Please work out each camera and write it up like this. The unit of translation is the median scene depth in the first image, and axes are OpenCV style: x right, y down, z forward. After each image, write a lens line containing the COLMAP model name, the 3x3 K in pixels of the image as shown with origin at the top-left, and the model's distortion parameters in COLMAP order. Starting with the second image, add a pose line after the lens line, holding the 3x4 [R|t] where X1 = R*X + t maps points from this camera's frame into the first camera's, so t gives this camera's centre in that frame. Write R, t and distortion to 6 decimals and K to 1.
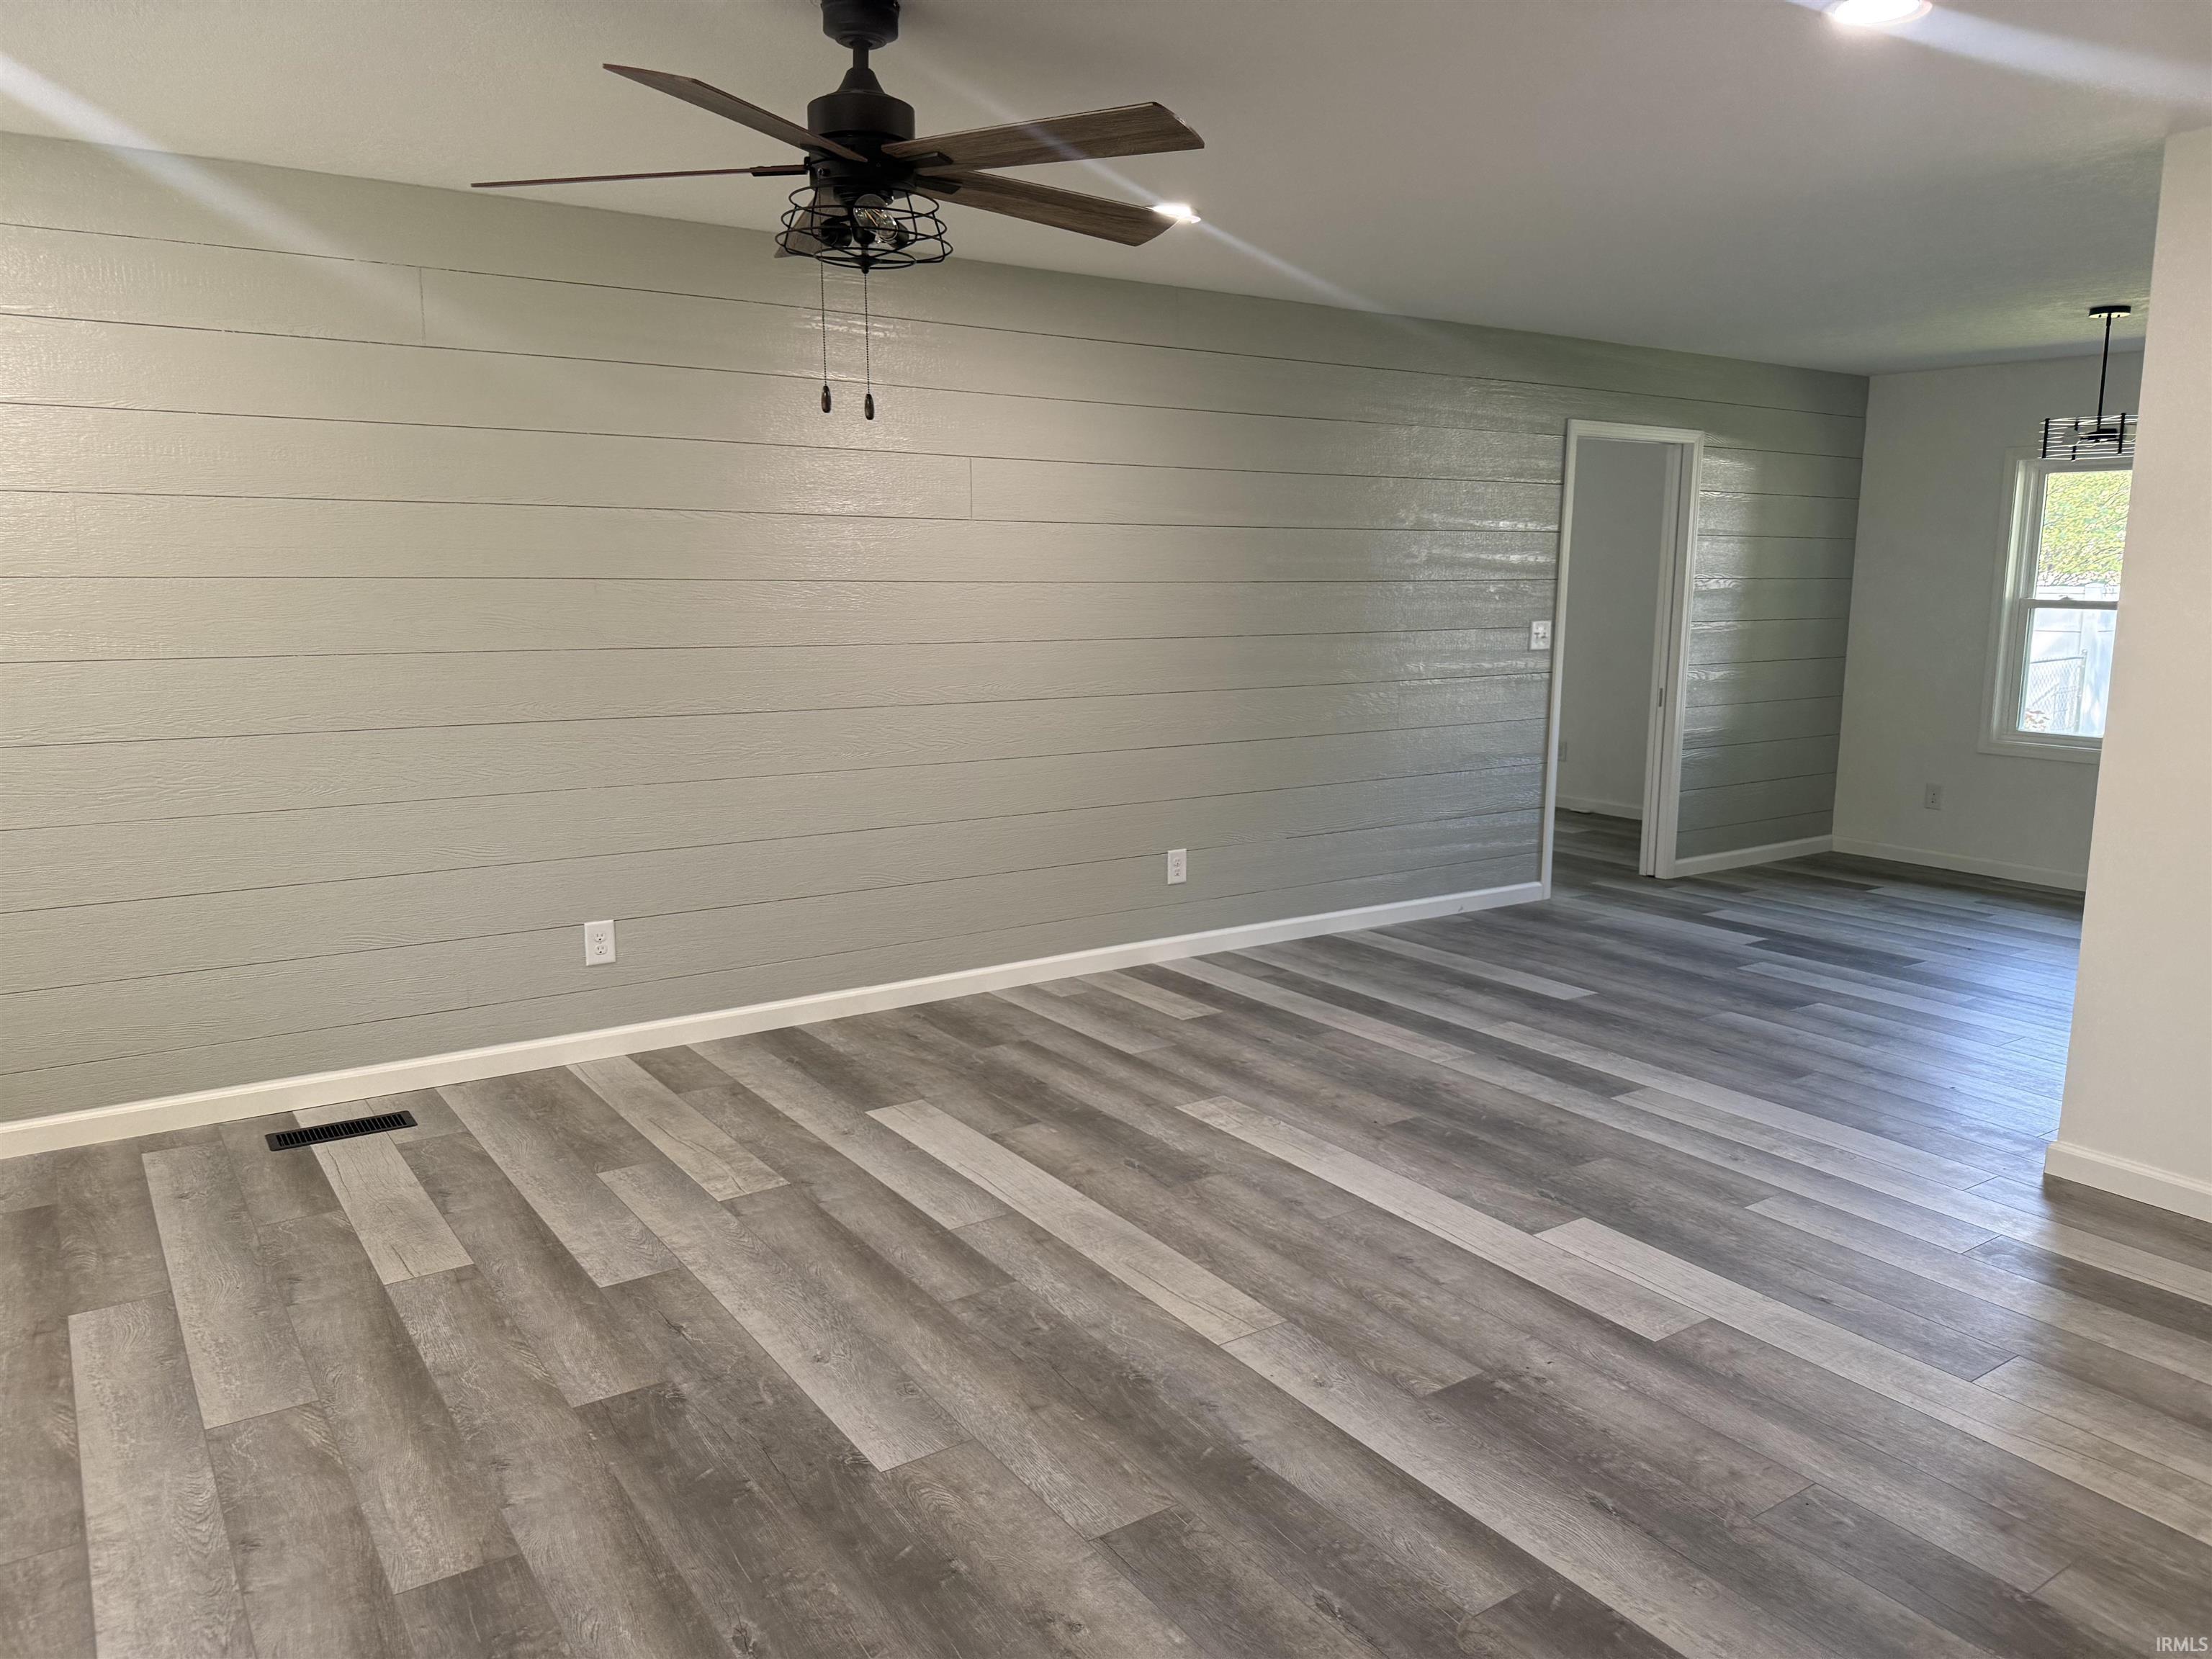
lens RADIAL K [[1563.9, 0, 1101.2], [0, 1563.9, 824.9], [0, 0, 1]] dist [0.037854, -0.011661]
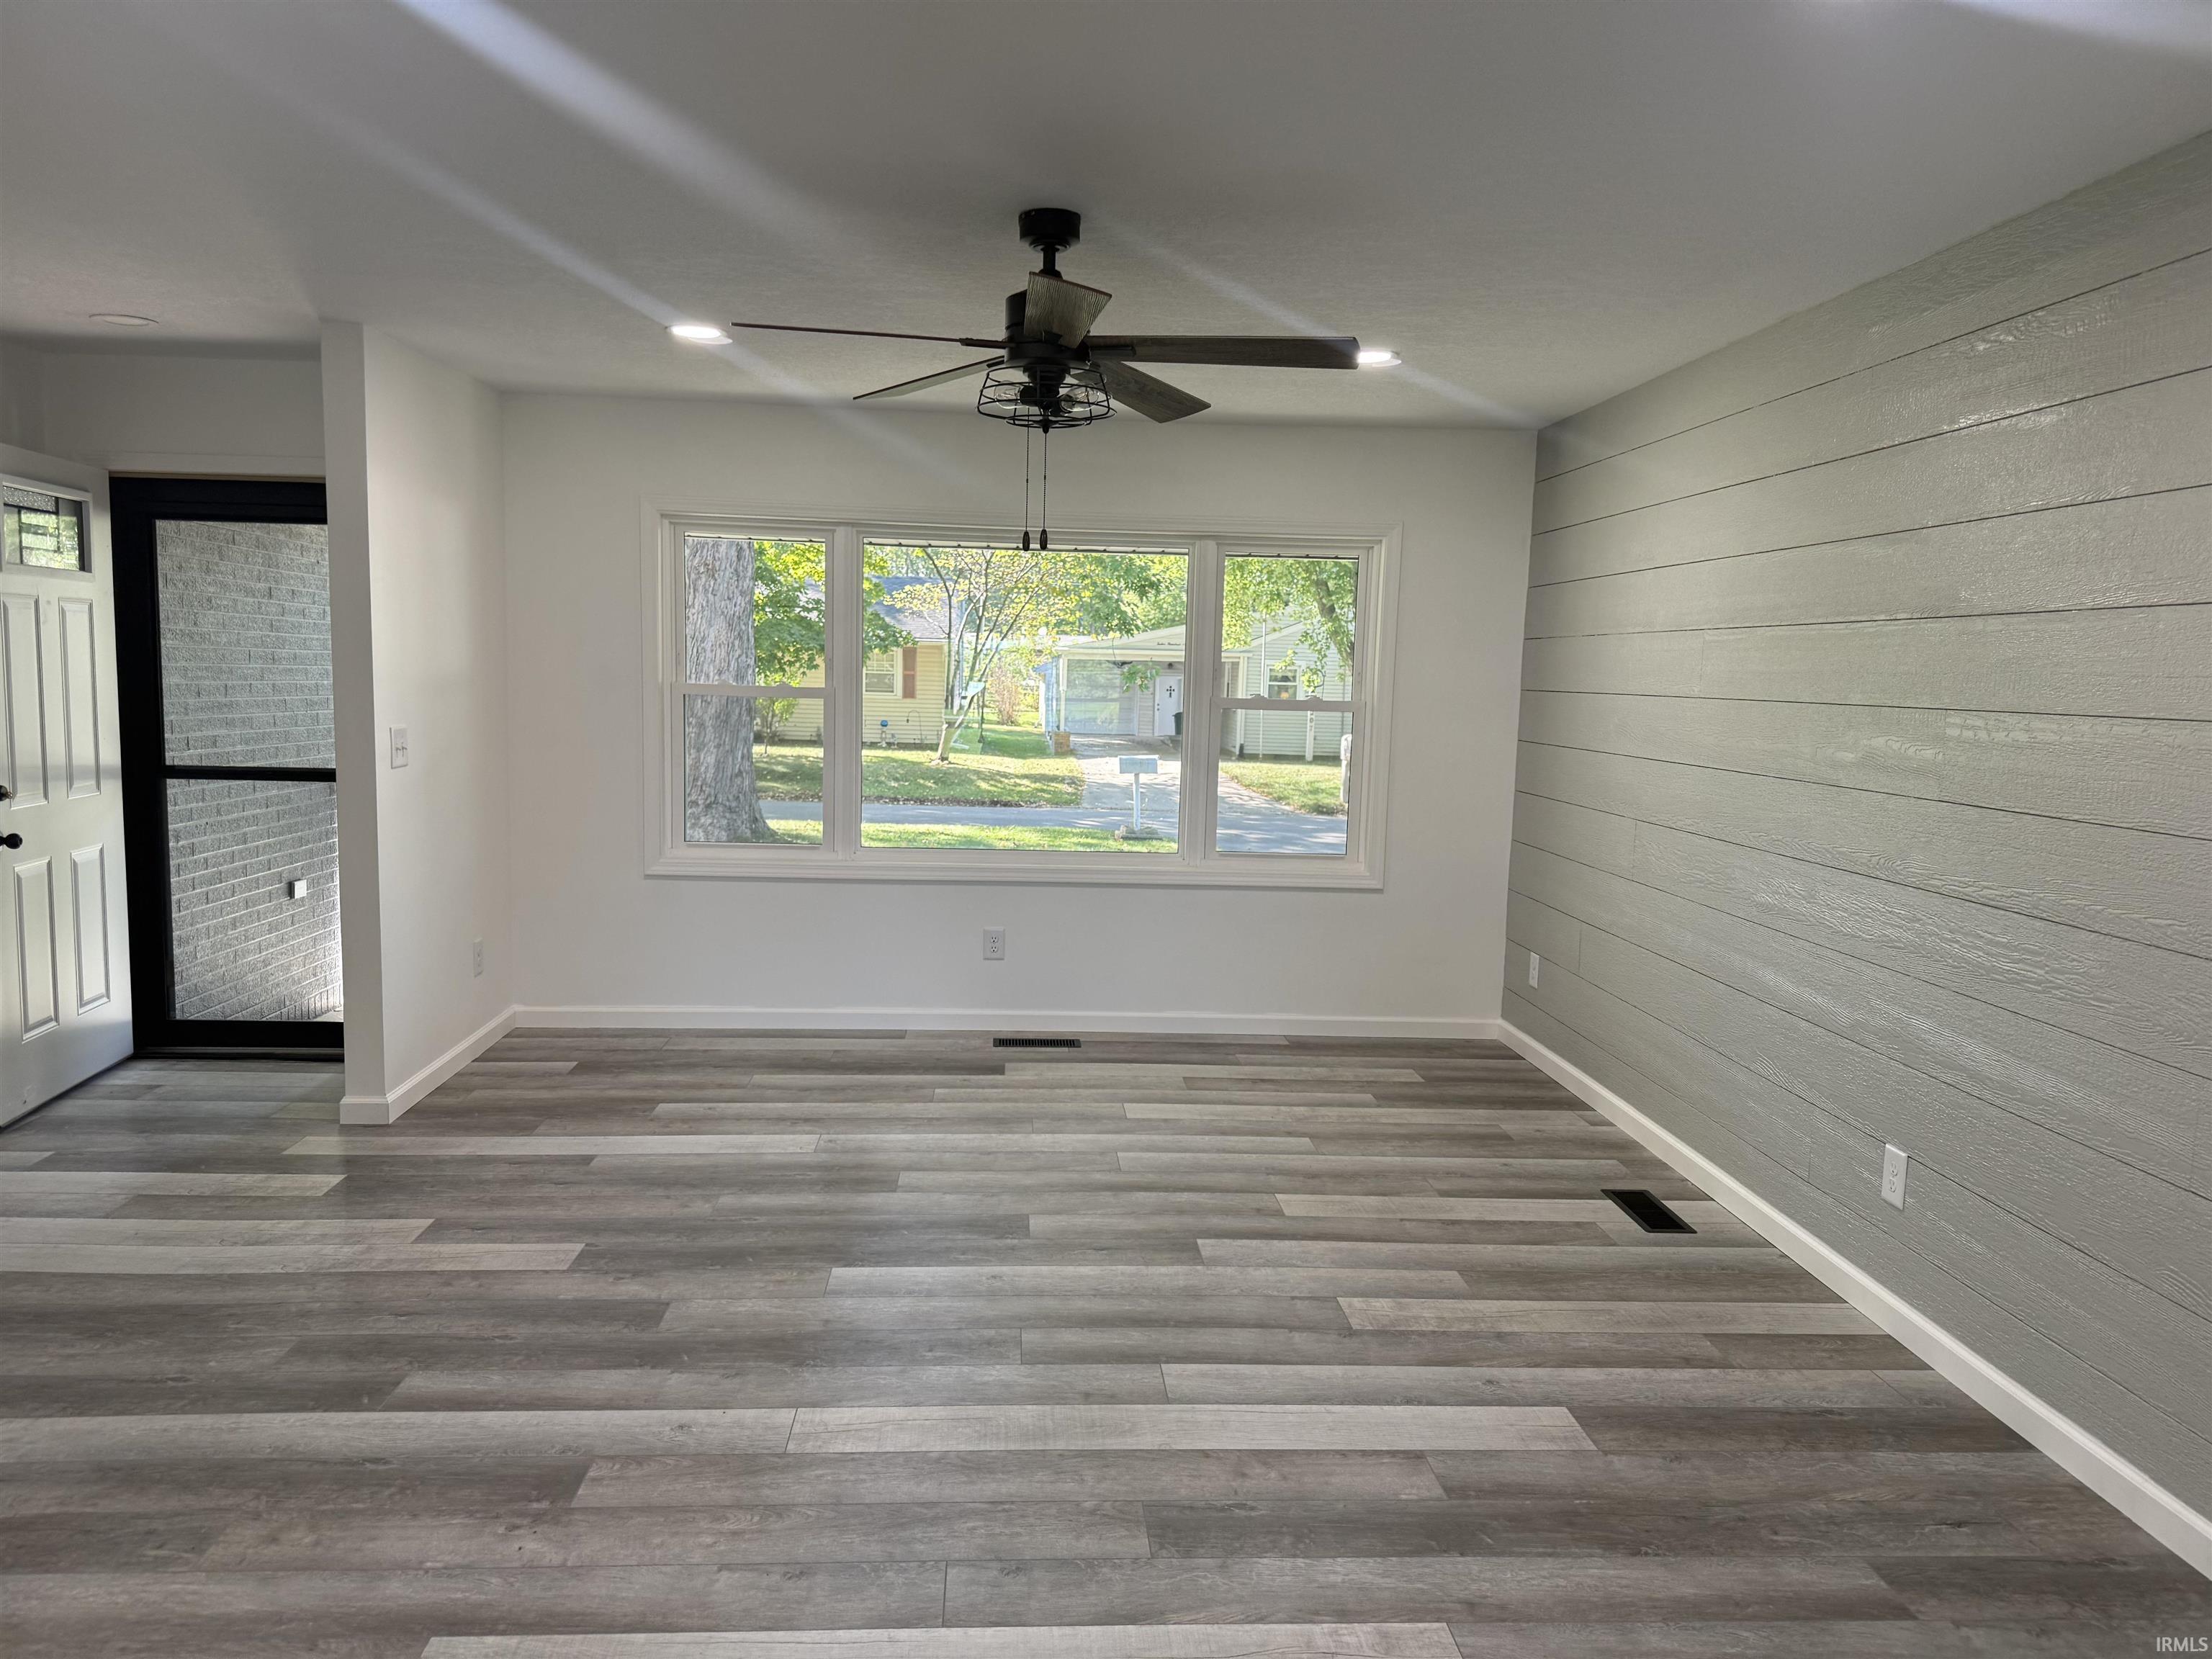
lens RADIAL K [[1563.9, 0, 1098.9], [0, 1563.9, 840.7], [0, 0, 1]] dist [0.037854, -0.011661]
pose [[-0.514490, 0.079213, -0.853830, 0.781810], [-0.167464, 0.967269, 0.190646, -0.246170], [0.840985, 0.241071, -0.484385, 1.489408]]
